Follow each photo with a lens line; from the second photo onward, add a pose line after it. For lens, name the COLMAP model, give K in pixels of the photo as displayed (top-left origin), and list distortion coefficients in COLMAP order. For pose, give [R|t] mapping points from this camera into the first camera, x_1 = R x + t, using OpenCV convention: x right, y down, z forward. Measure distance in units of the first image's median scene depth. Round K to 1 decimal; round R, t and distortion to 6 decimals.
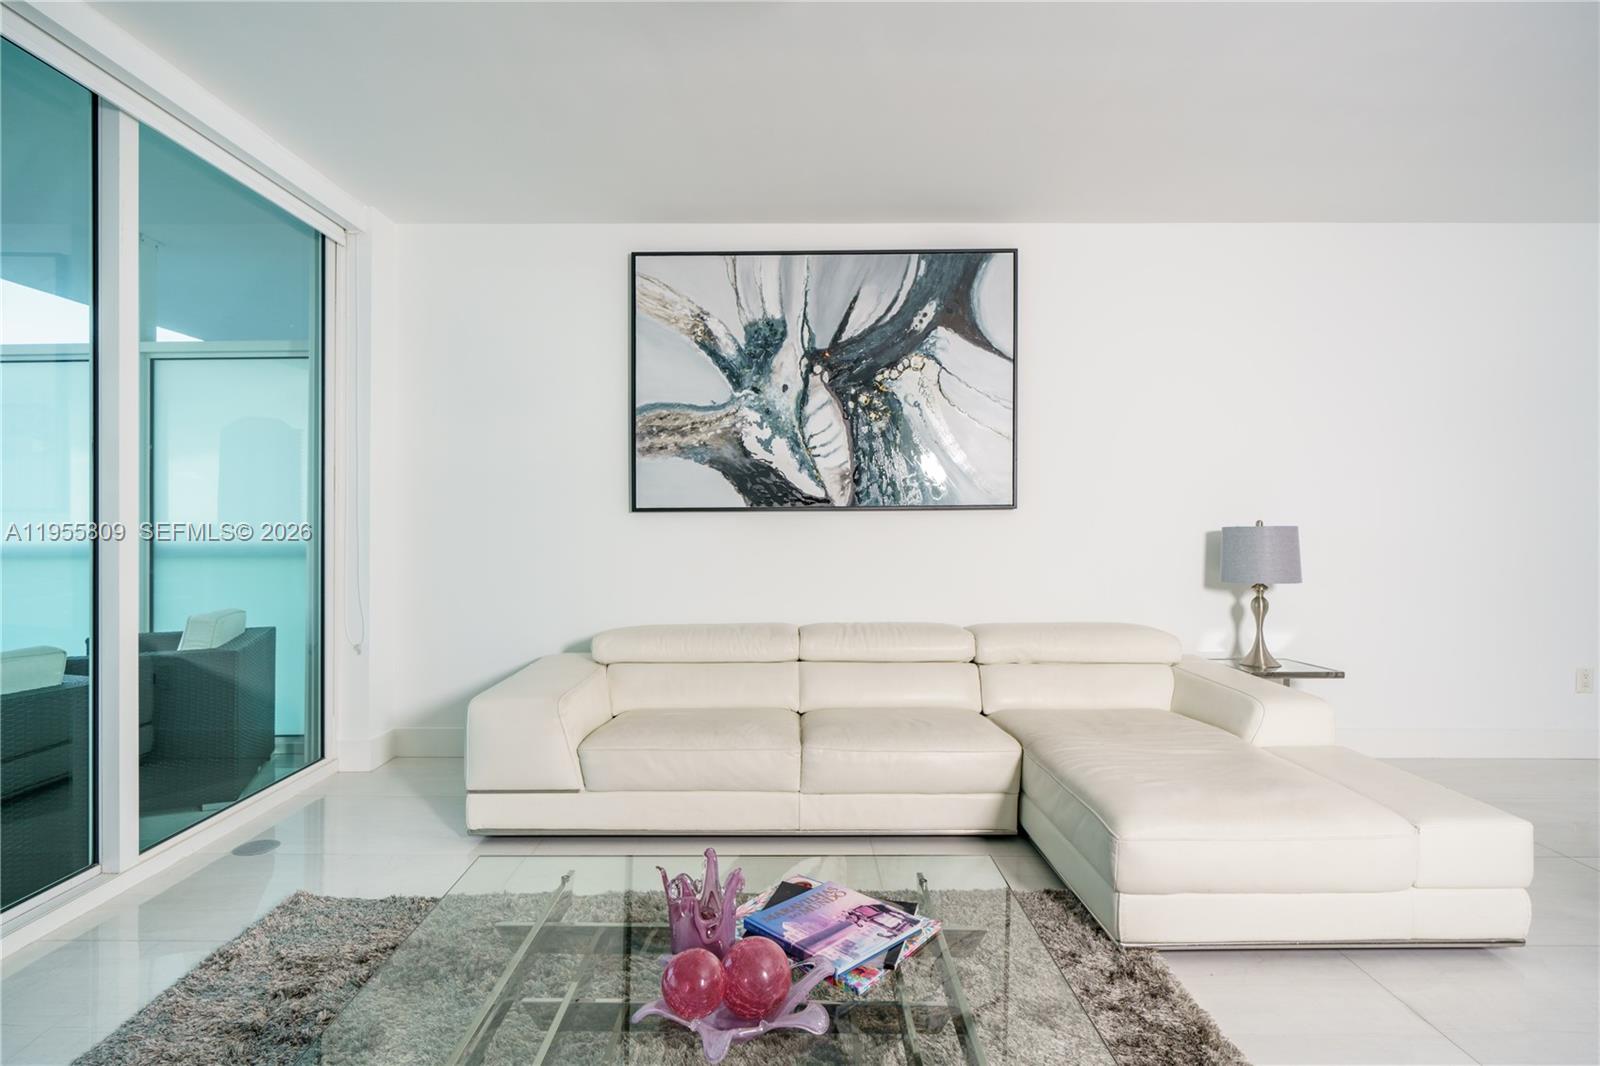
lens RADIAL K [[836.2, 0, 808.8], [0, 836.2, 520.0], [0, 0, 1]] dist [-0.001551, -0.000158]
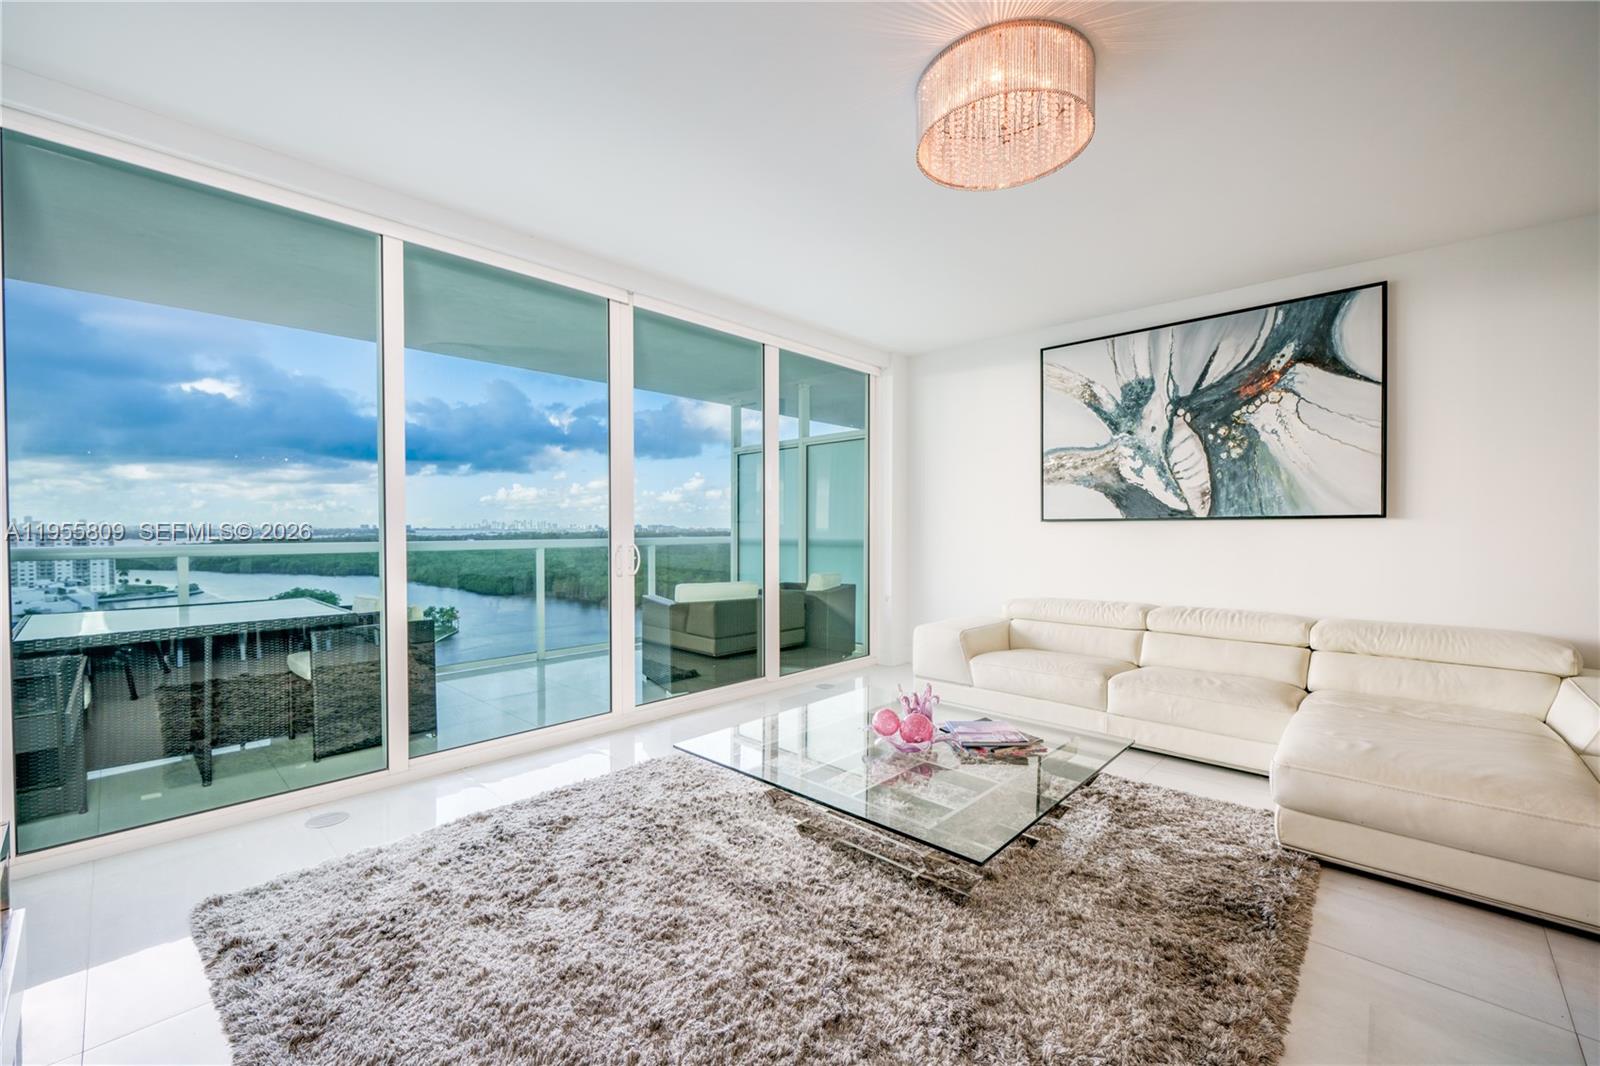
lens RADIAL K [[657.3, 0, 794.7], [0, 657.3, 523.3], [0, 0, 1]] dist [0.002023, -0.000049]
pose [[0.731302, -0.003122, -0.682047, 0.269740], [0.002619, 0.999995, -0.001770, -0.006544], [0.682049, -0.000492, 0.731306, -0.163451]]
